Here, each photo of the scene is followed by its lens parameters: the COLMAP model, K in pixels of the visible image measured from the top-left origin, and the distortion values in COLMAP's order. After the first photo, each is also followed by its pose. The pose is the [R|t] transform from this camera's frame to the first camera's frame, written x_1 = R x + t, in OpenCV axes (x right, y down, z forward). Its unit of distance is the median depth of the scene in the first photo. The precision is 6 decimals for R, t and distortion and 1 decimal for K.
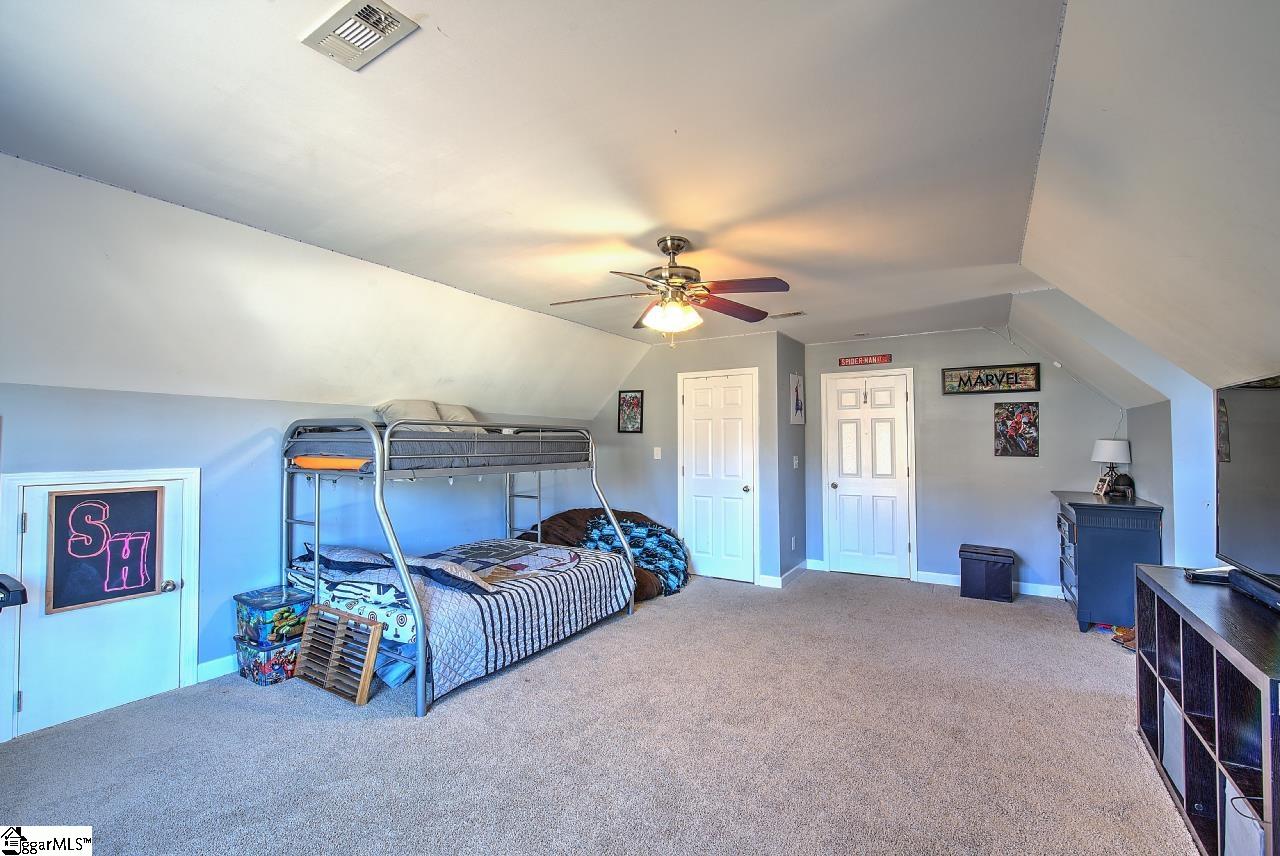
lens RADIAL K [[543.8, 0, 642.3], [0, 543.8, 429.1], [0, 0, 1]] dist [-0.006561, 0.000285]
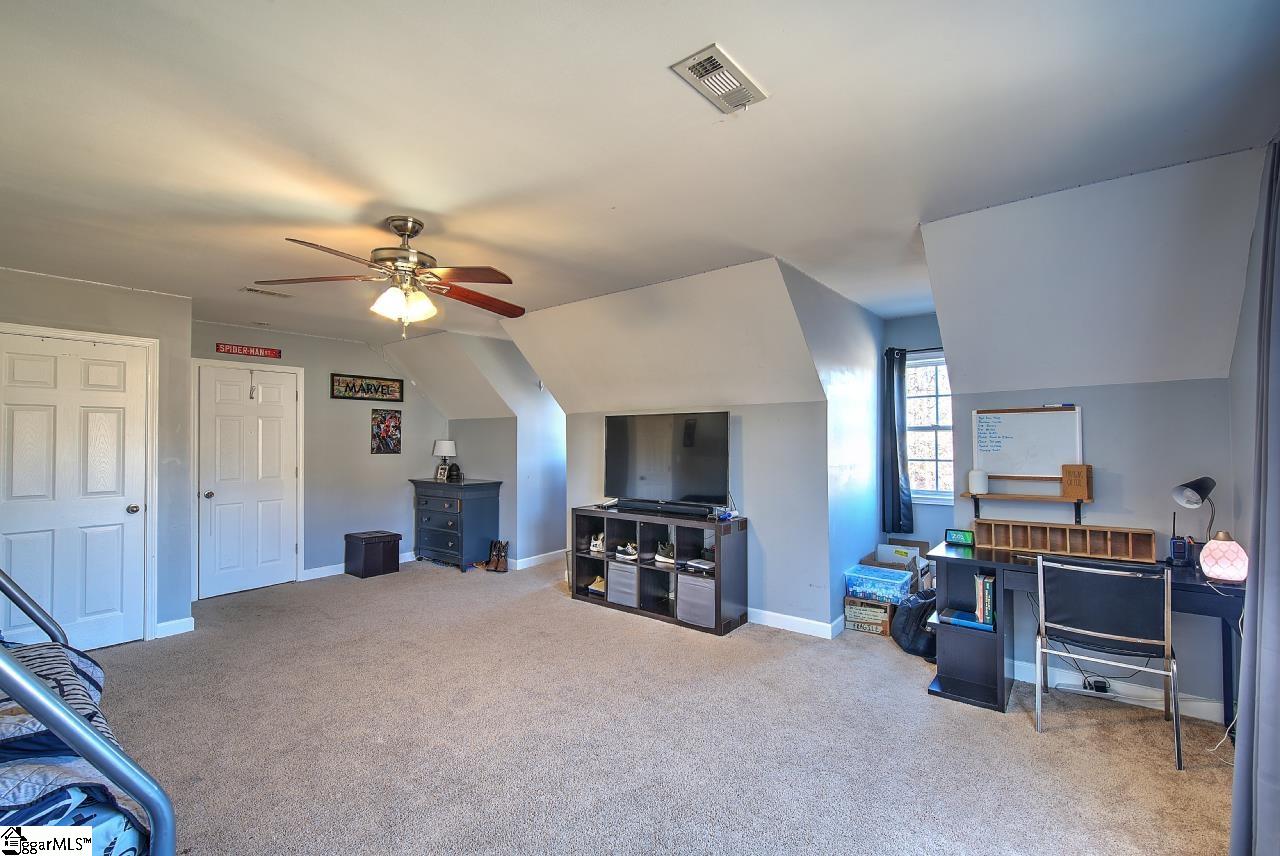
lens RADIAL K [[543.8, 0, 643.1], [0, 543.8, 432.5], [0, 0, 1]] dist [-0.006561, 0.000285]
pose [[0.113445, 0.015677, 0.993421, -0.454352], [-0.022167, 0.999667, -0.013244, 0.005787], [-0.993297, -0.020518, 0.113755, 0.281625]]
